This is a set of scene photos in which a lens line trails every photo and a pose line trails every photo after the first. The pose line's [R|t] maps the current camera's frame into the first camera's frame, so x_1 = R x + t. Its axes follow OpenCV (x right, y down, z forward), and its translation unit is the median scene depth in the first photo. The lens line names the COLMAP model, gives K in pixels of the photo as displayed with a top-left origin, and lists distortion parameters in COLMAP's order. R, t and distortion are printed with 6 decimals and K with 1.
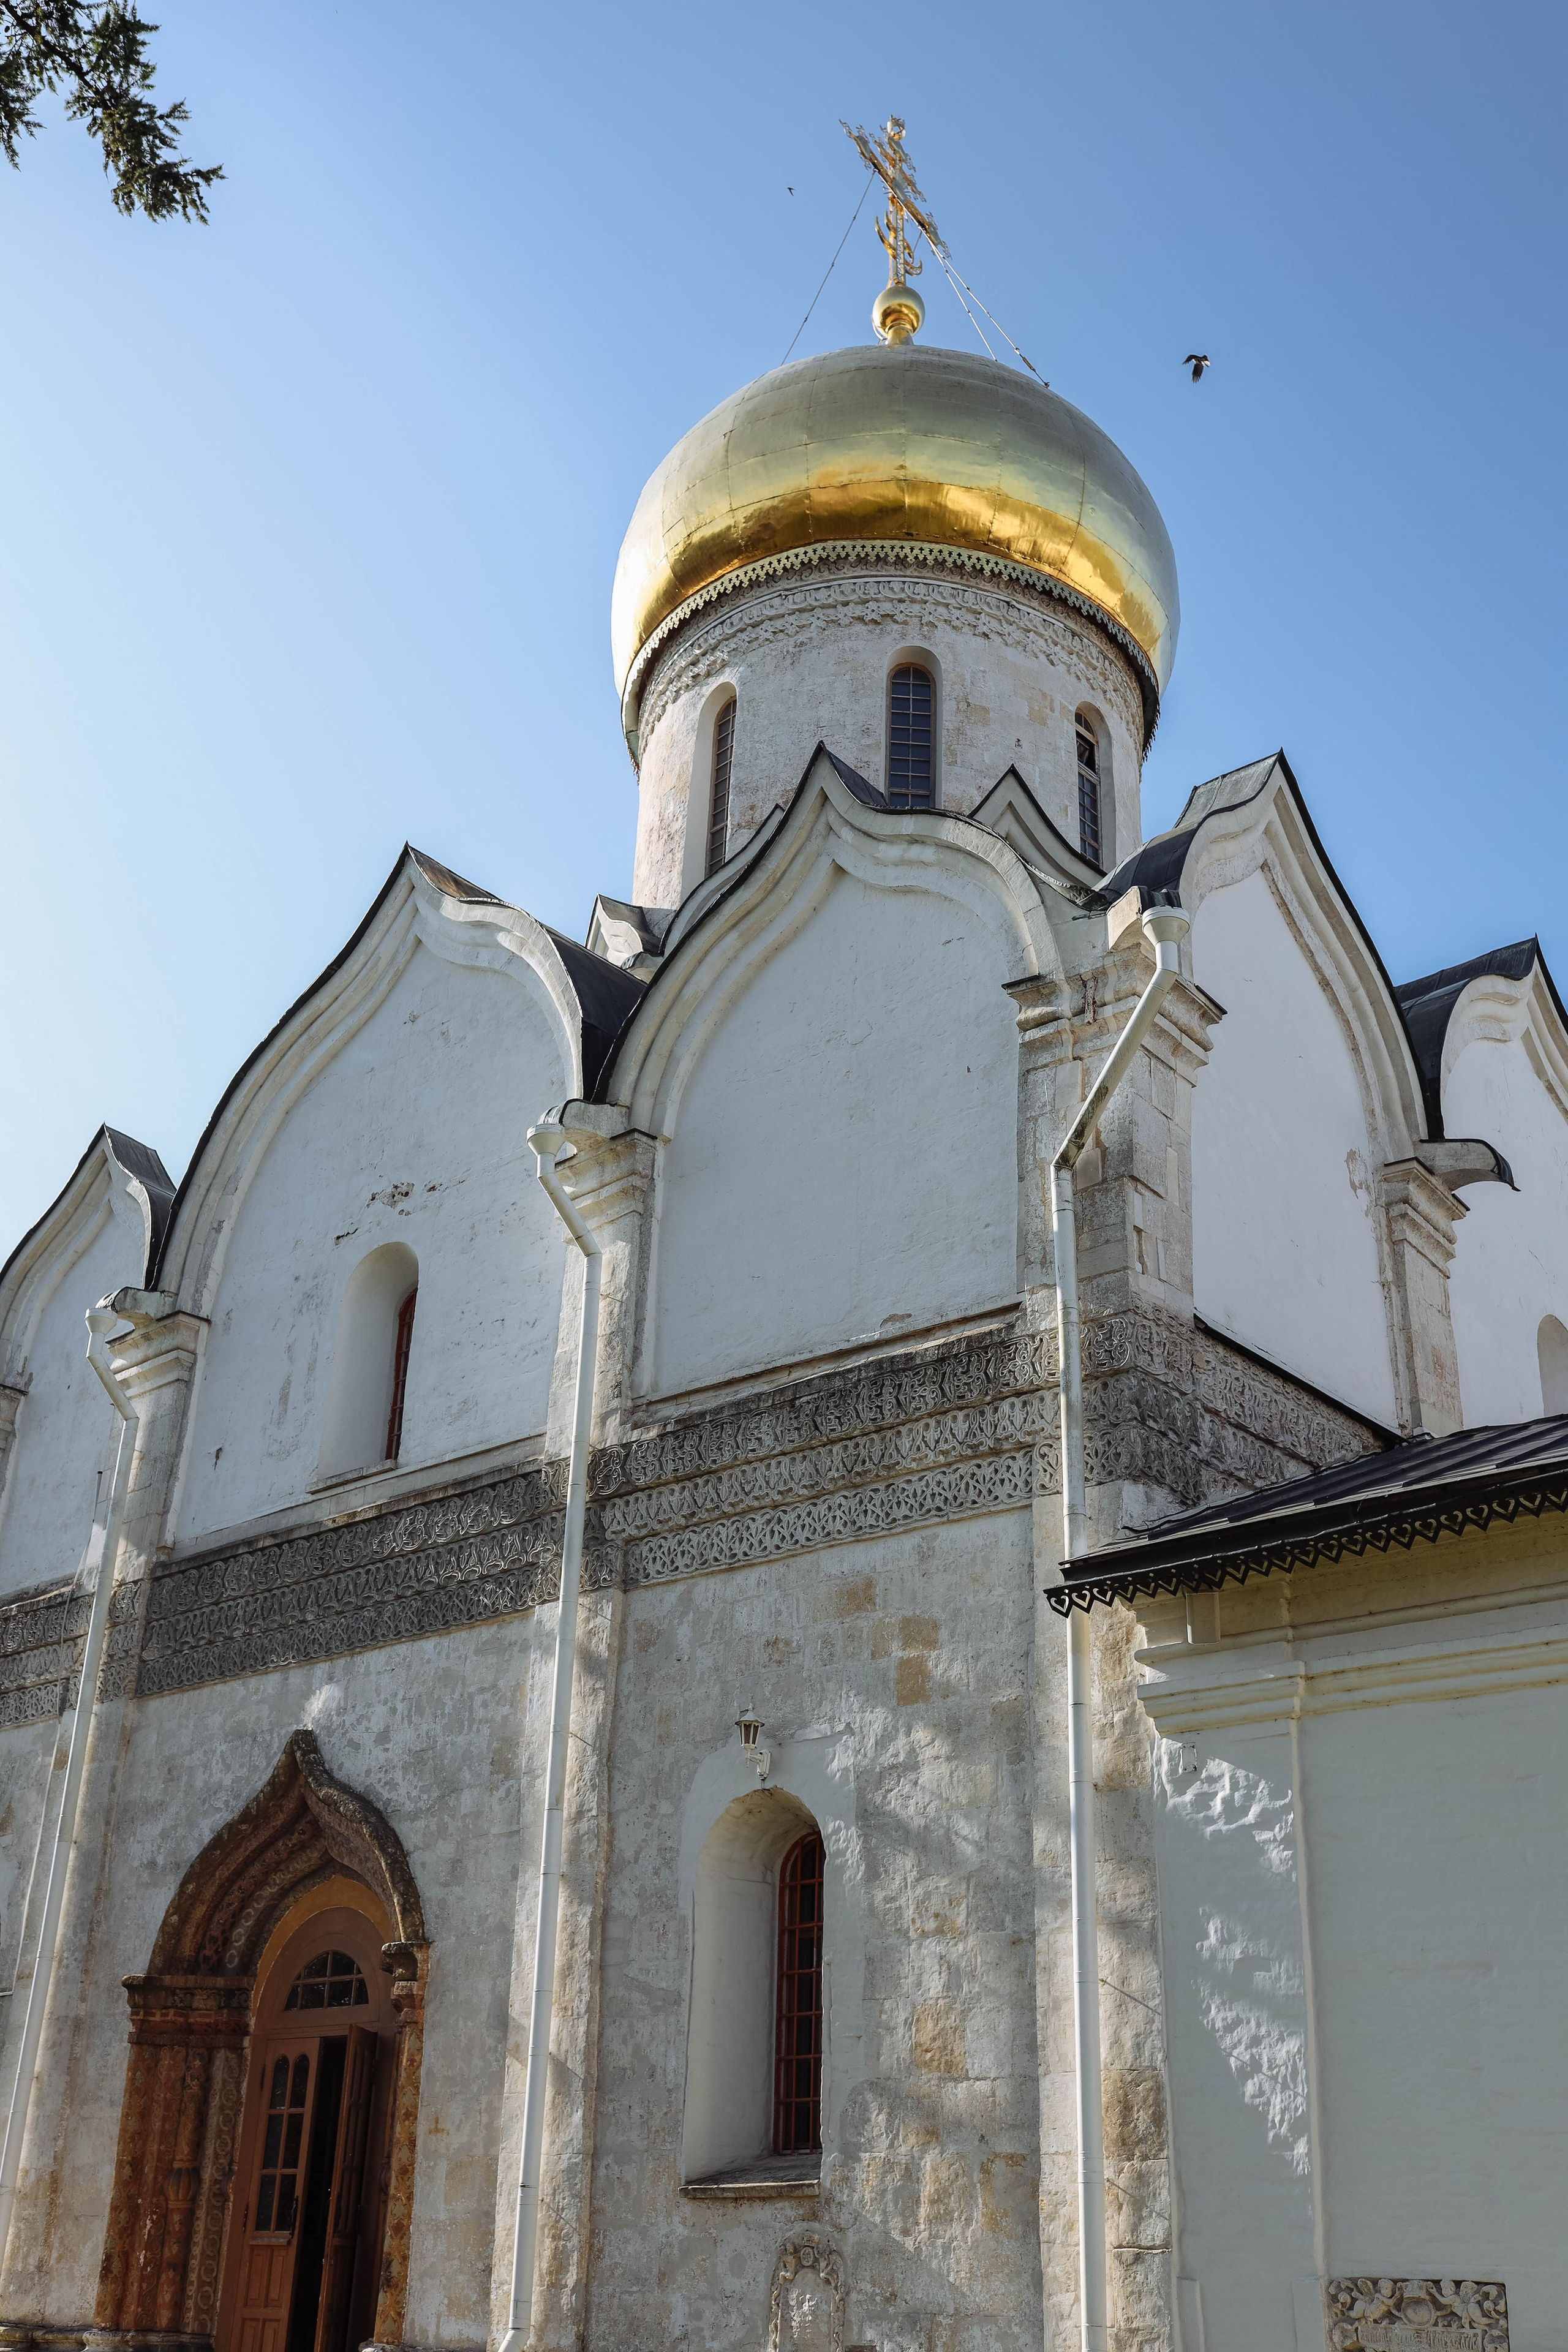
lens RADIAL K [[2210.2, 0, 784.0], [0, 2210.2, 1176.0], [0, 0, 1]] dist [-0.052546, 0.056539]
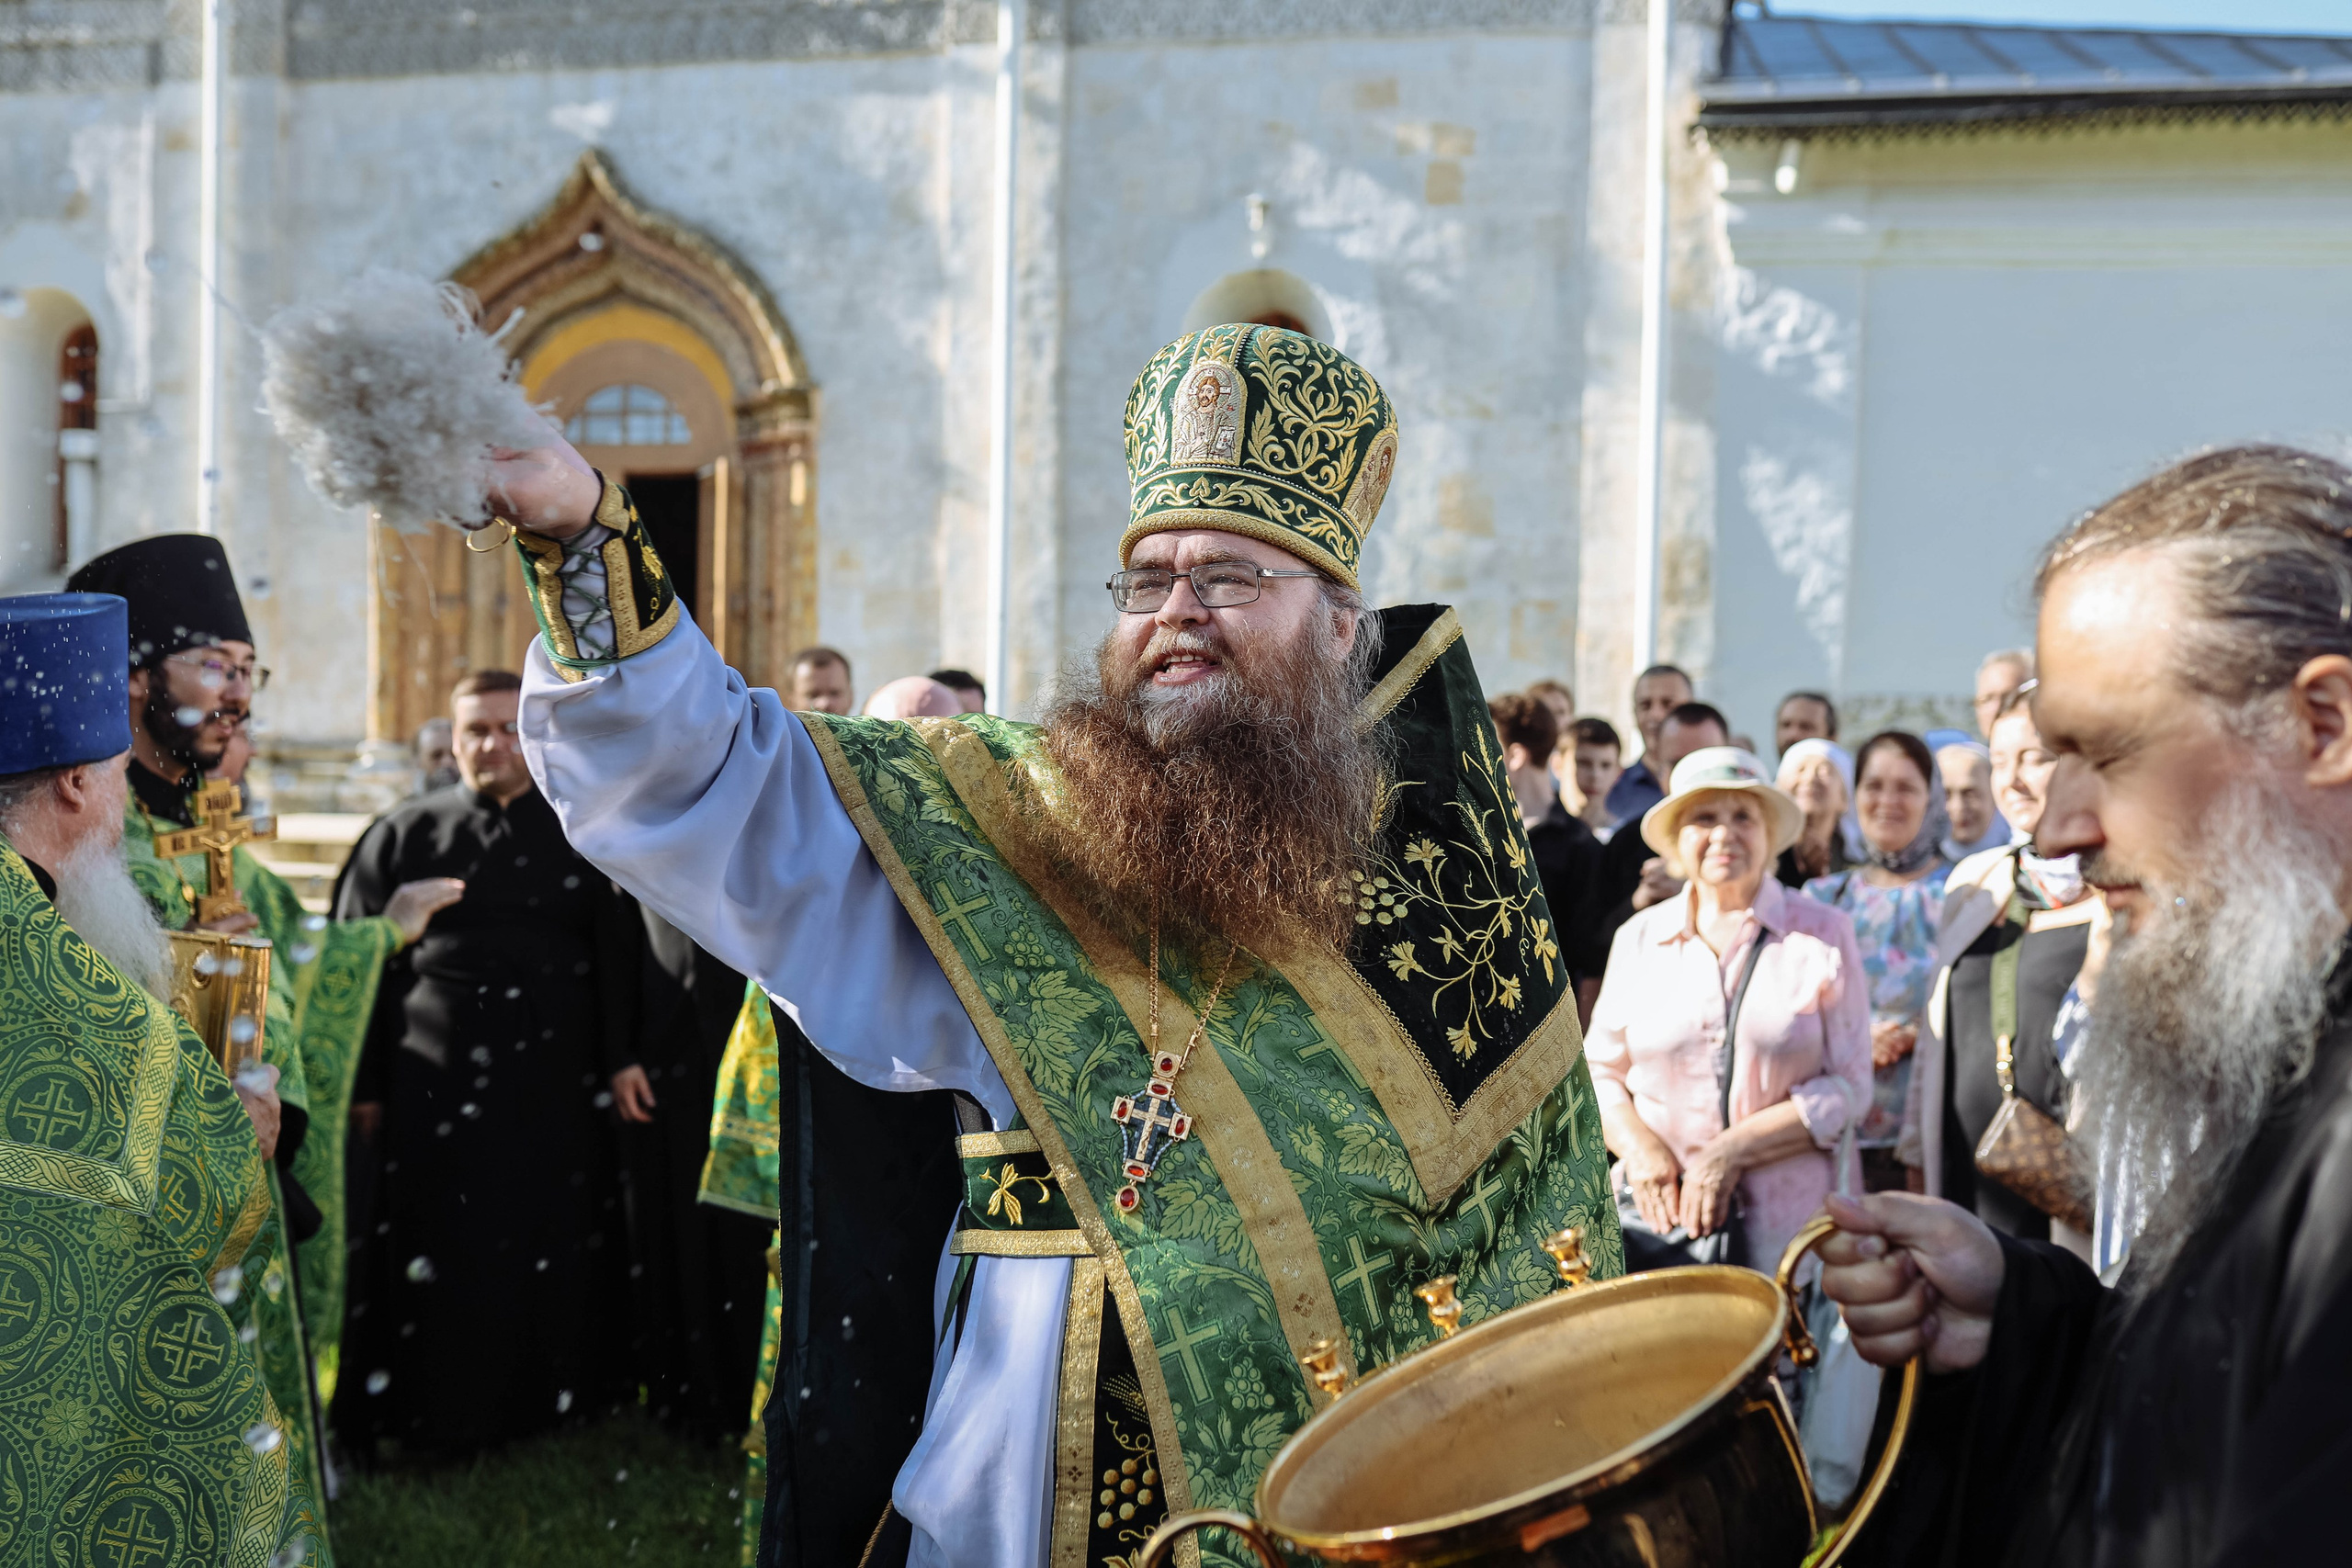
lens RADIAL K [[2210.0, 0, 1176.0], [0, 2210.0, 784.0], [0, 0, 1]] dist [-0.052546, 0.056539]
pose [[0.877465, -0.024002, 0.479040, -0.463386], [-0.214092, 0.874134, 0.435953, 0.038986], [-0.429209, -0.485092, 0.761883, 0.089733]]
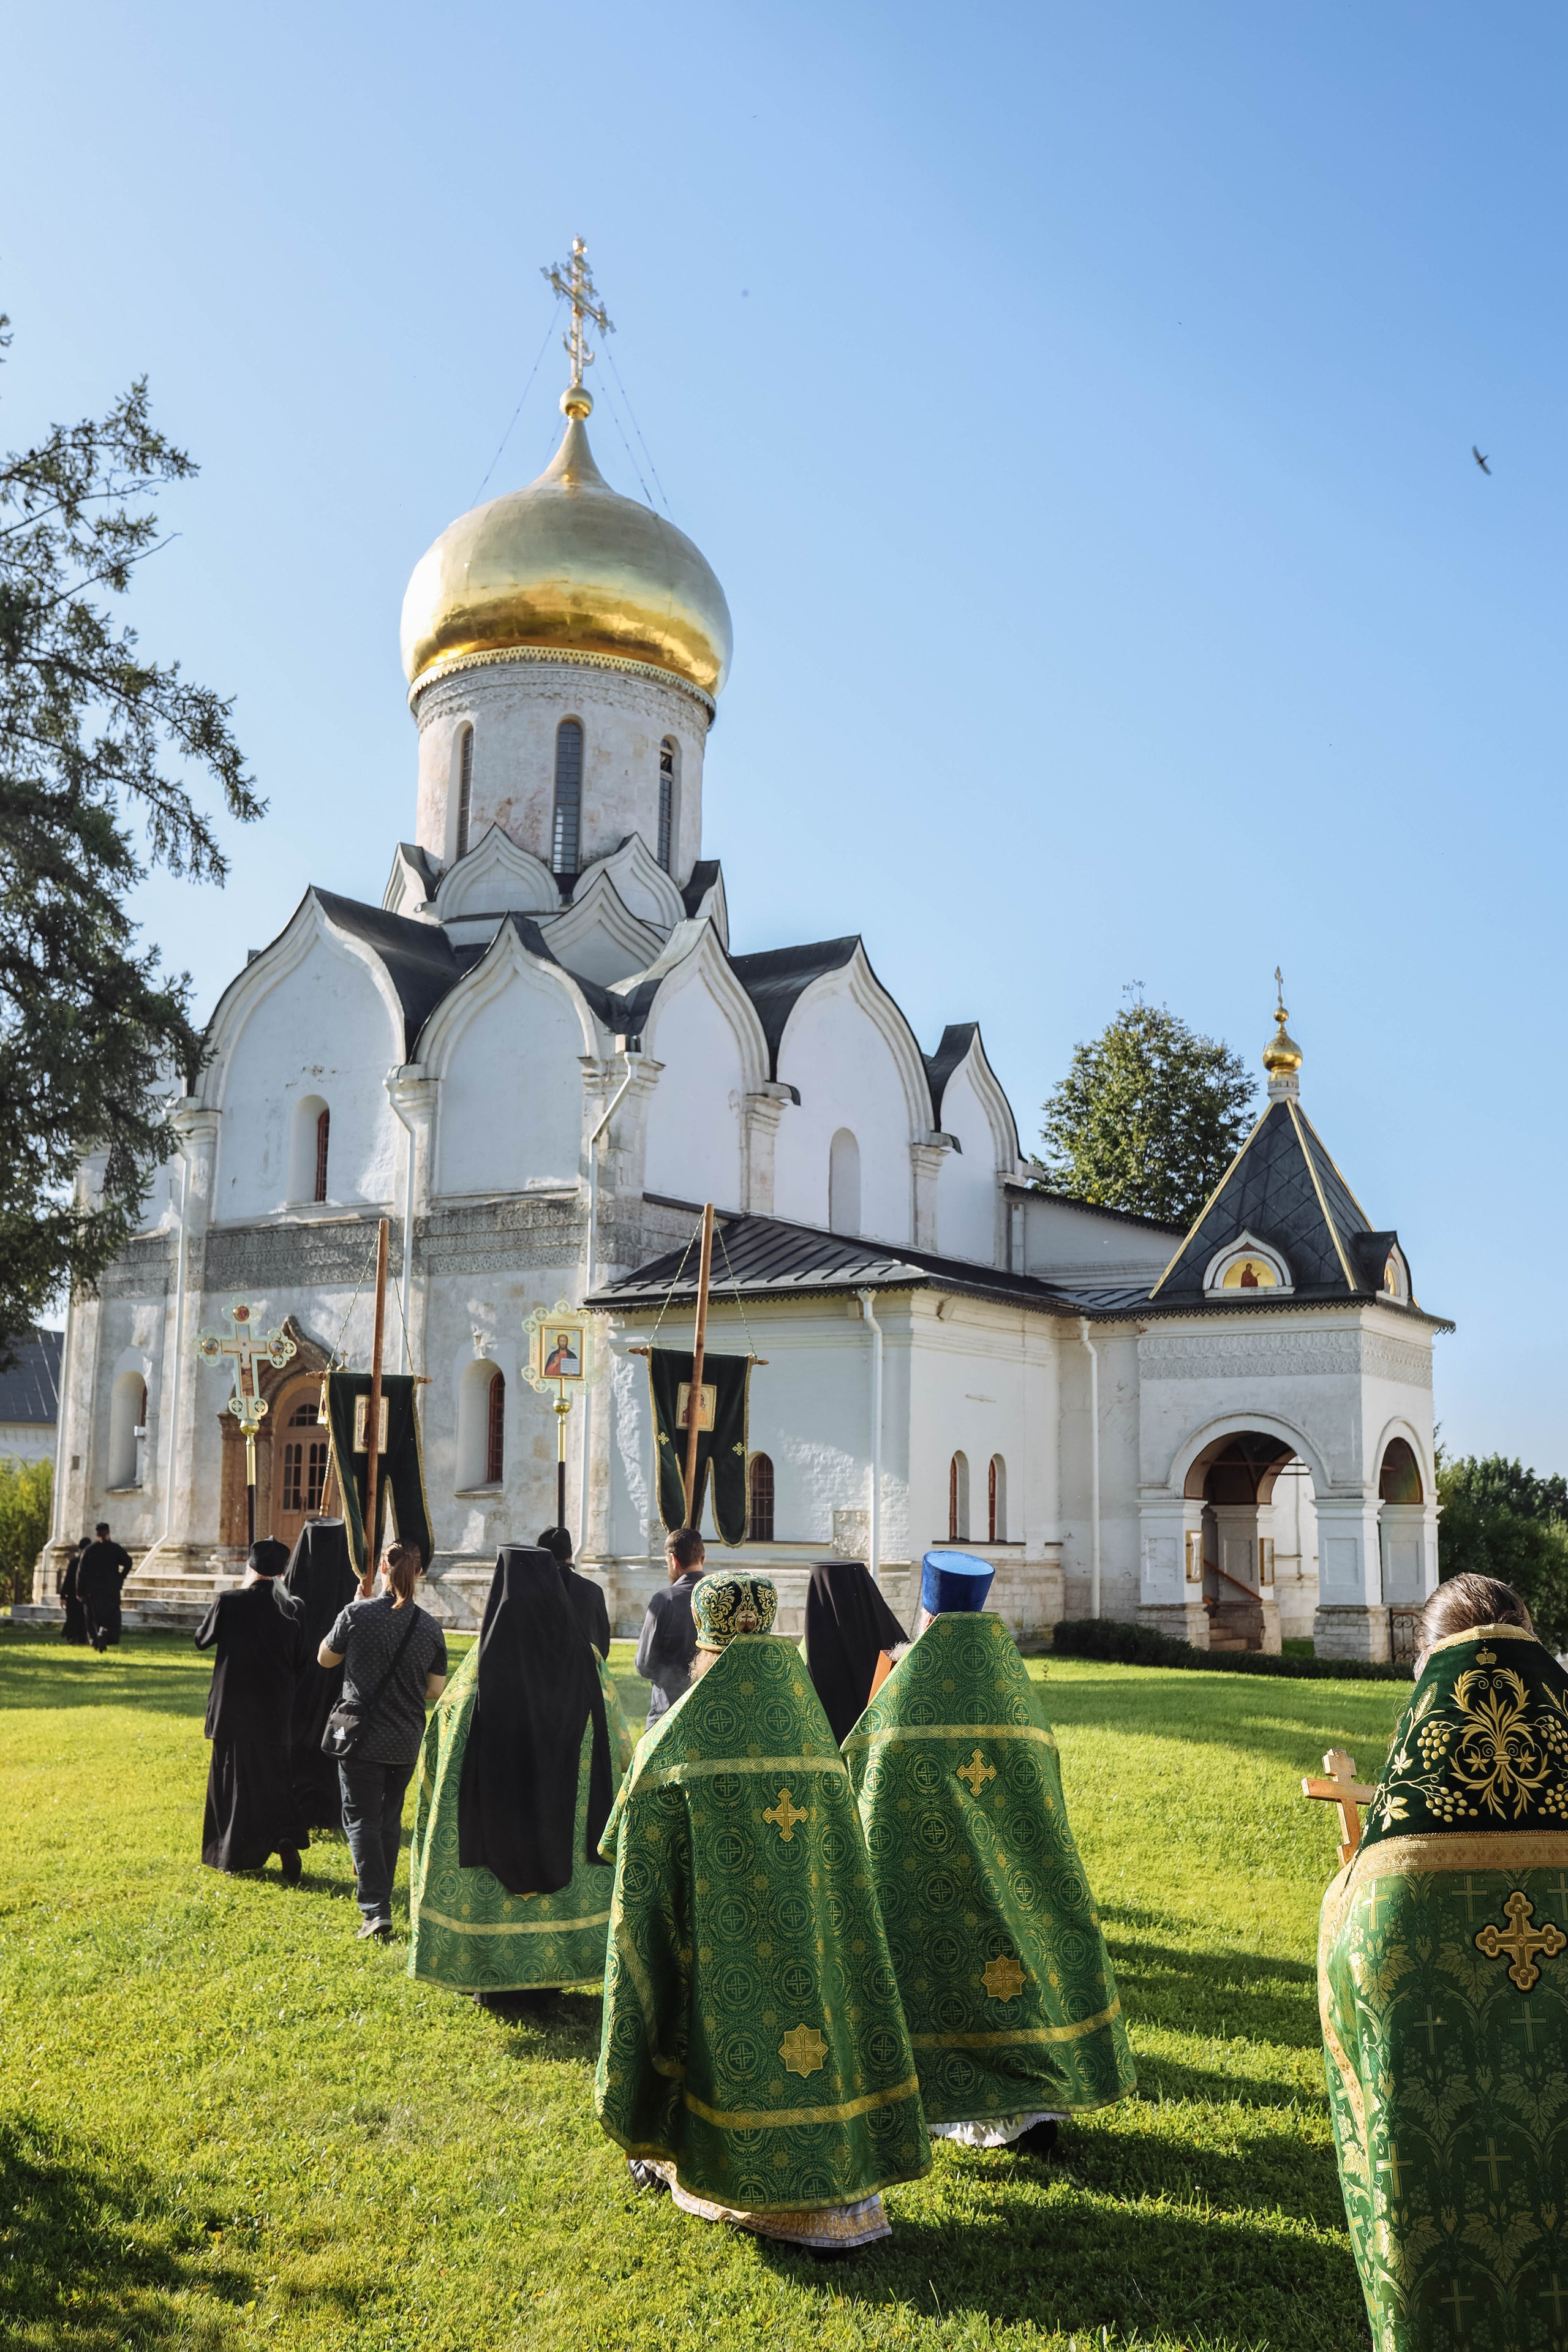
lens RADIAL K [[2210.2, 0, 784.0], [0, 2210.2, 1176.0], [0, 0, 1]] dist [-0.052546, 0.056539]
pose [[0.993973, 0.000770, 0.109624, 0.051392], [-0.033959, 0.952950, 0.301220, -0.651167], [-0.104234, -0.303127, 0.947232, -1.313792]]
